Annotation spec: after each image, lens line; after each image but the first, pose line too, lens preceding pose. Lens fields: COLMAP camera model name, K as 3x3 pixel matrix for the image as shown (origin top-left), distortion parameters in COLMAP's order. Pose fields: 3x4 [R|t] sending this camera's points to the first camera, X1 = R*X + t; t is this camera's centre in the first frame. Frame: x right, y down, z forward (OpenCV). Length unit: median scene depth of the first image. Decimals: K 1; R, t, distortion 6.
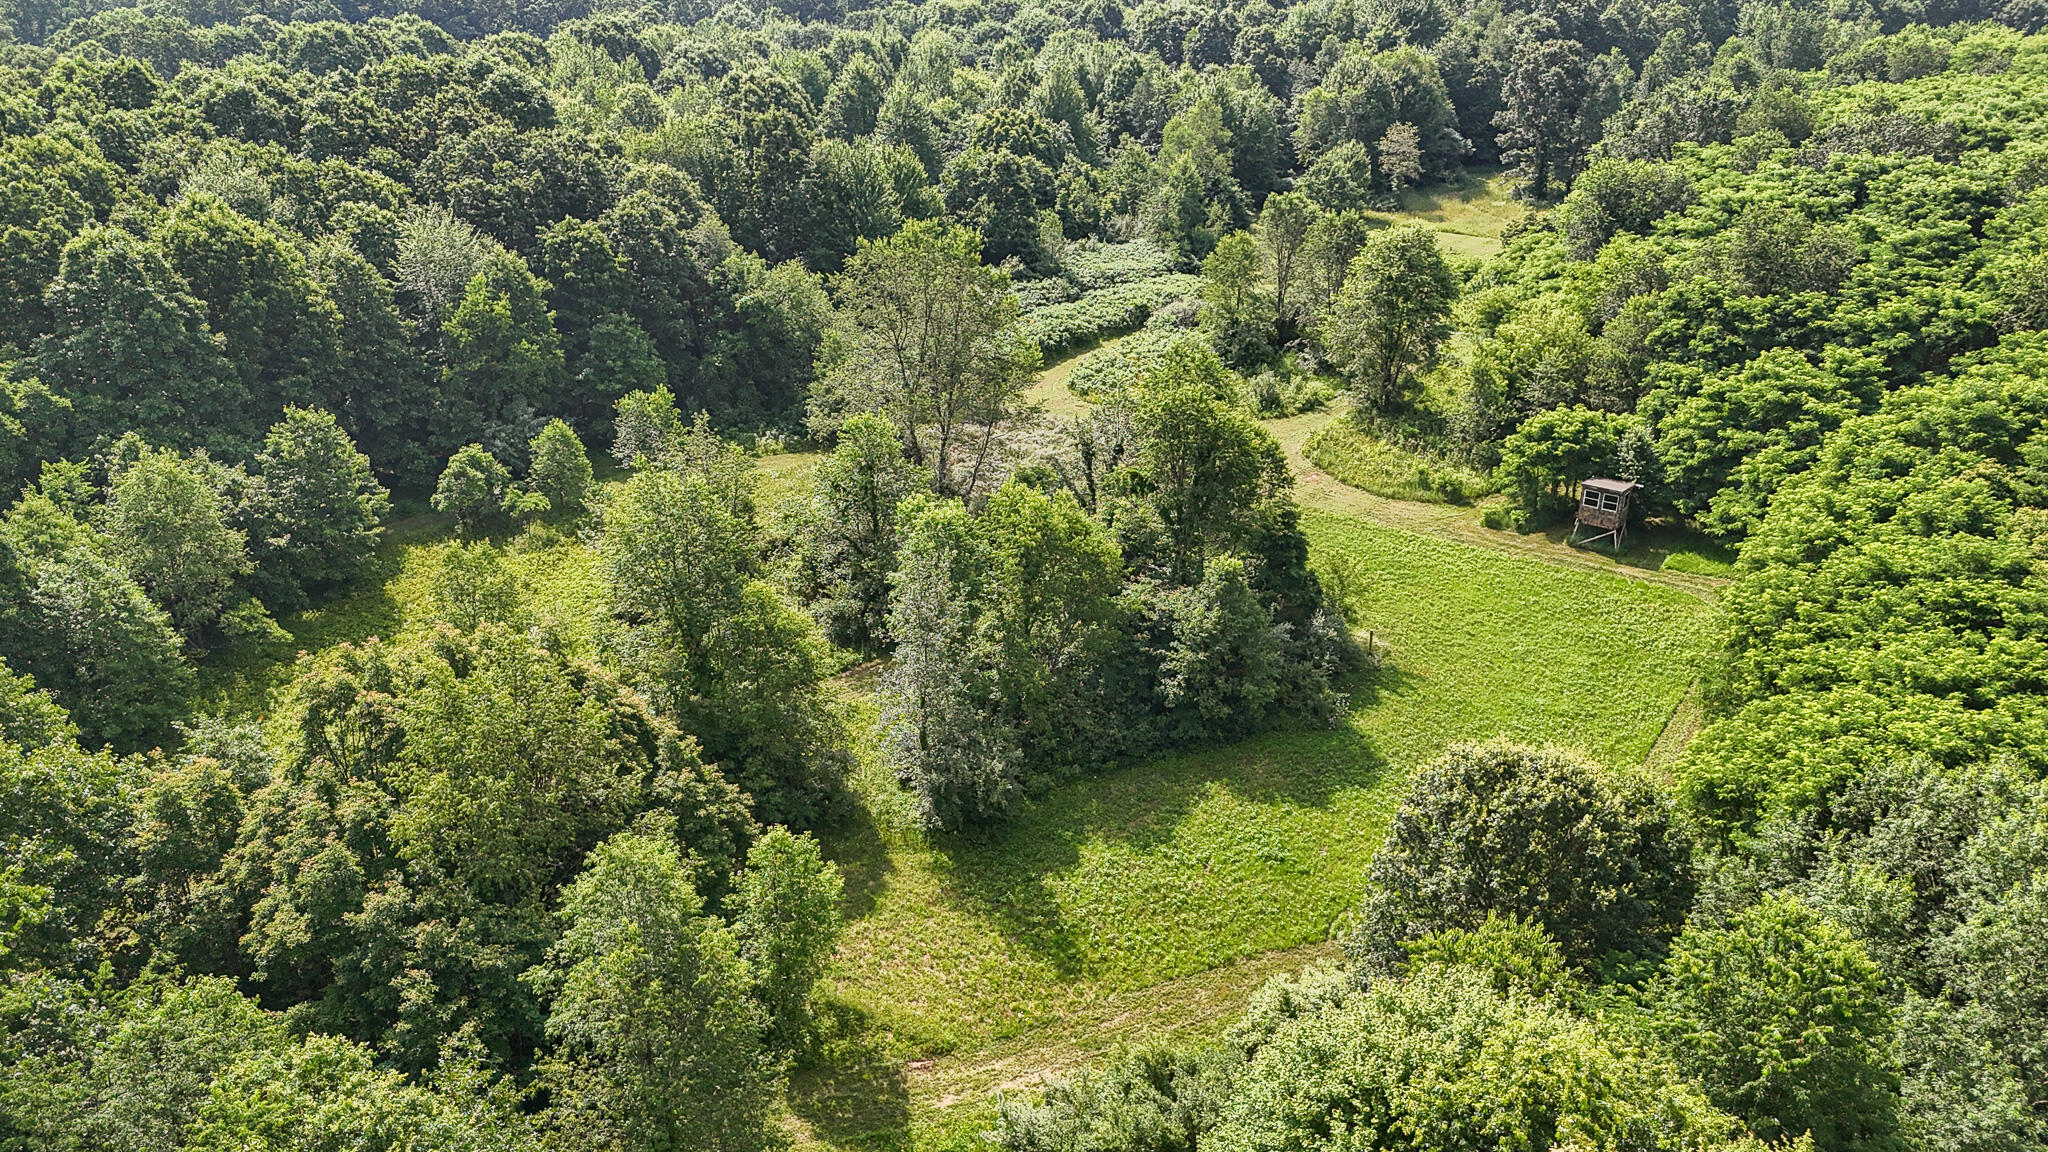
lens RADIAL K [[1451.6, 0, 1027.8], [0, 1451.6, 582.6], [0, 0, 1]] dist [0.029092, -0.018964]
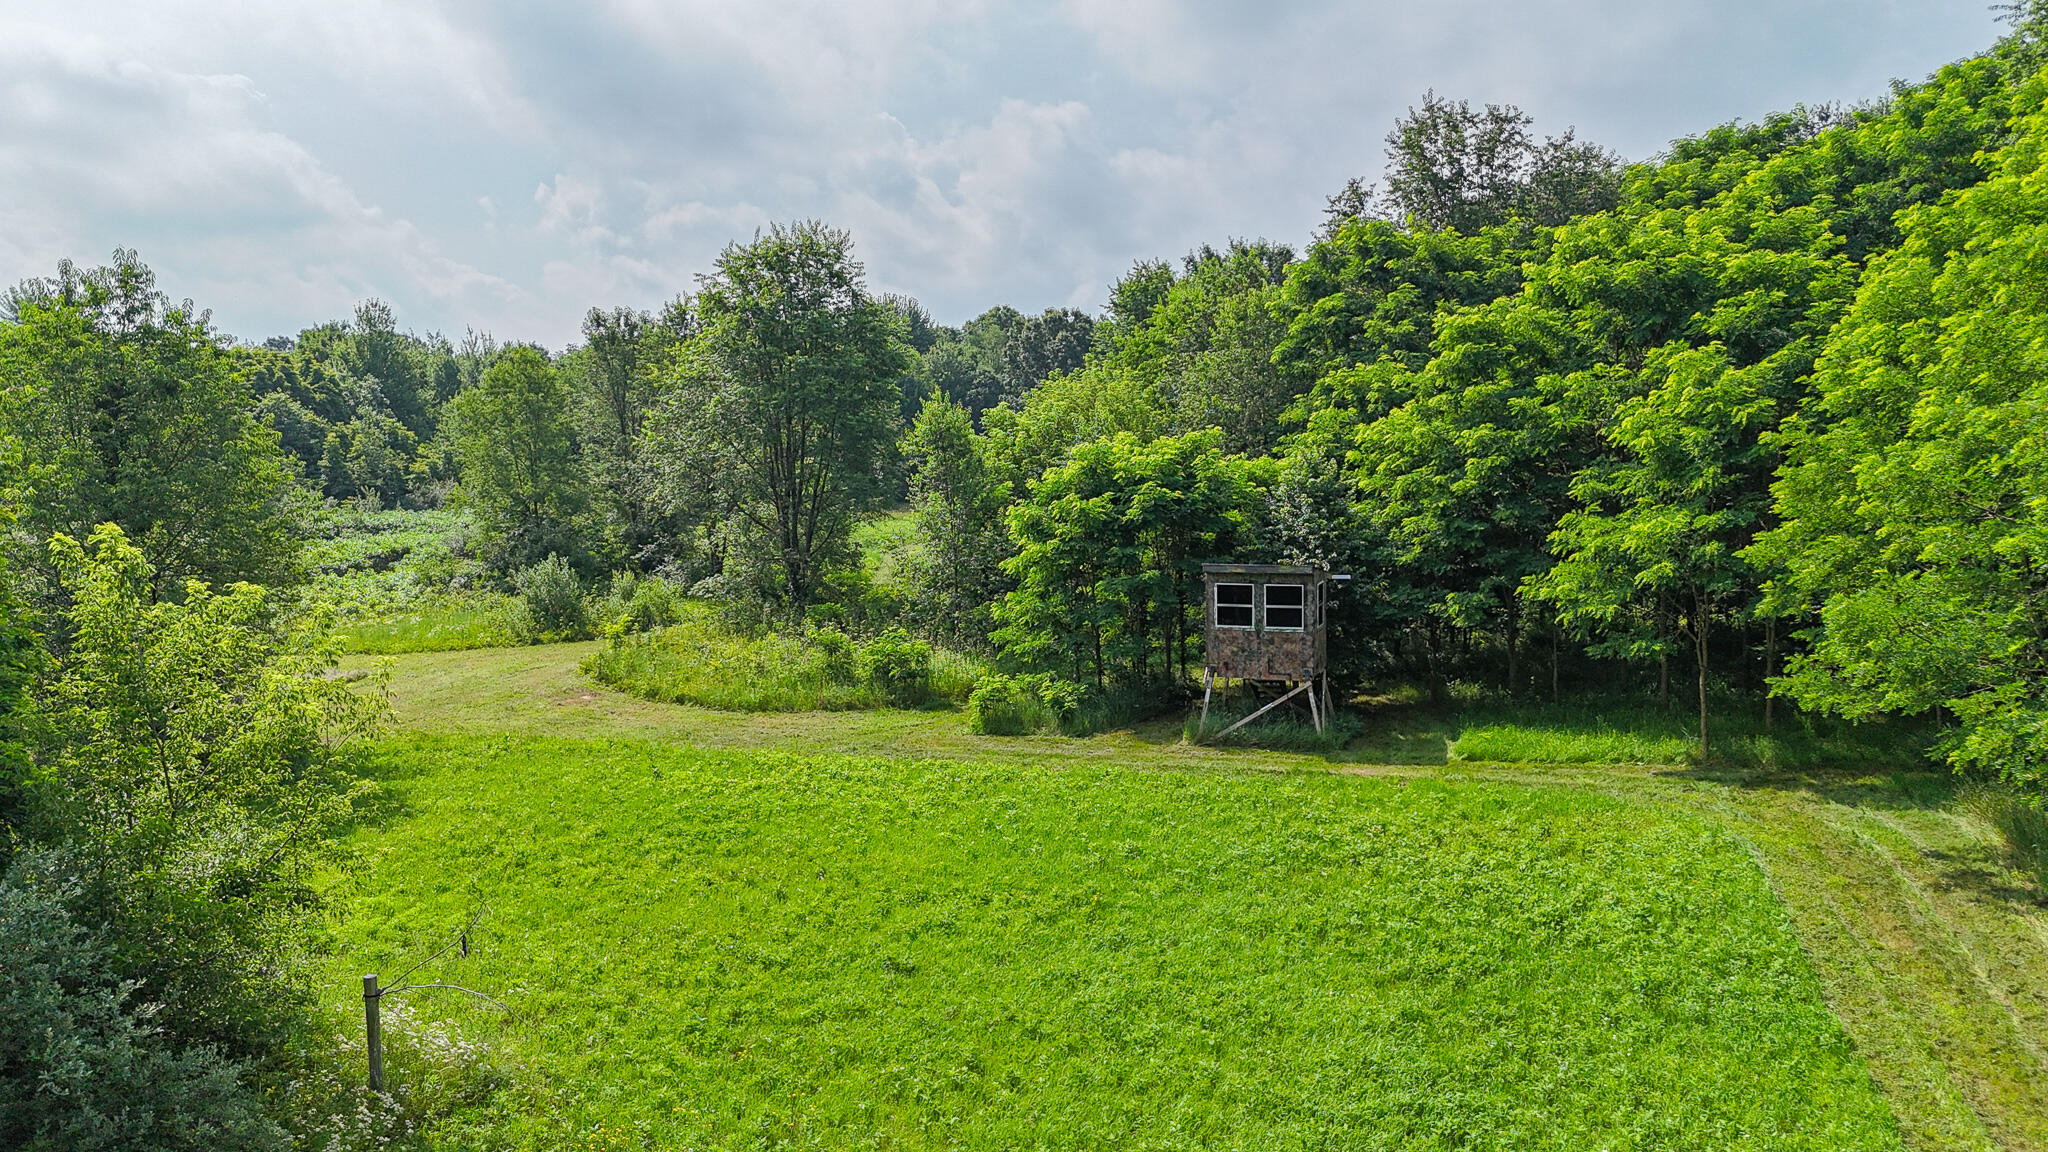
lens RADIAL K [[1451.6, 0, 1017.3], [0, 1451.6, 580.0], [0, 0, 1]] dist [0.029092, -0.018964]
pose [[0.960385, -0.032097, 0.276821, 0.211661], [0.123964, 0.938859, -0.321212, 0.044764], [-0.249586, 0.342803, 0.905645, 0.619506]]
